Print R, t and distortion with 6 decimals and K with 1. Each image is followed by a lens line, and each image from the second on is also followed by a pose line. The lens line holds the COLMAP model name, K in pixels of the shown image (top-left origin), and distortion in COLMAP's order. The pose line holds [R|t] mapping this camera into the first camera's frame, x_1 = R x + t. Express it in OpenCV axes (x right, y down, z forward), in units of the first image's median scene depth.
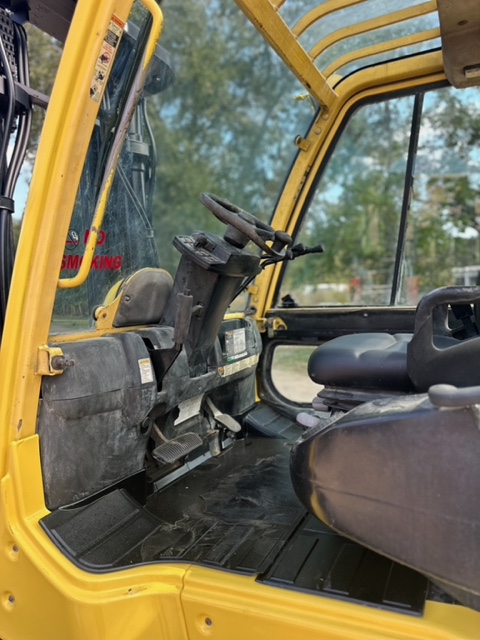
lens RADIAL K [[430.0, 0, 240.0], [0, 430.0, 320.0], [0, 0, 1]] dist [0.006043, -0.001277]
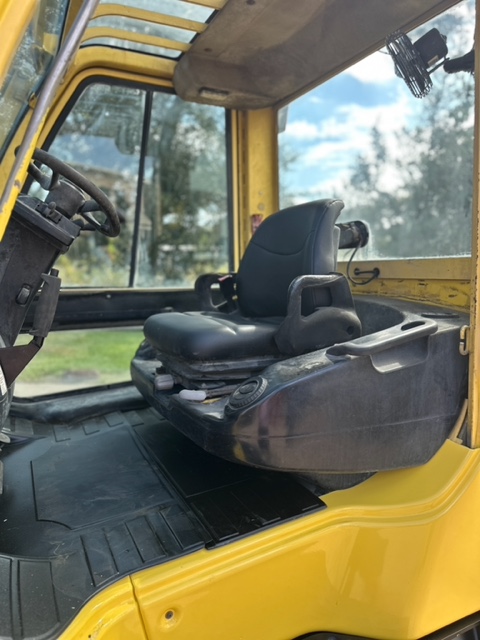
lens RADIAL K [[430.0, 0, 240.0], [0, 430.0, 320.0], [0, 0, 1]] dist [0.006043, -0.001277]
pose [[0.640395, -0.065181, 0.765275, -0.332258], [0.030342, 0.997762, 0.059591, -0.008542], [-0.767446, -0.014942, 0.640939, 0.130748]]
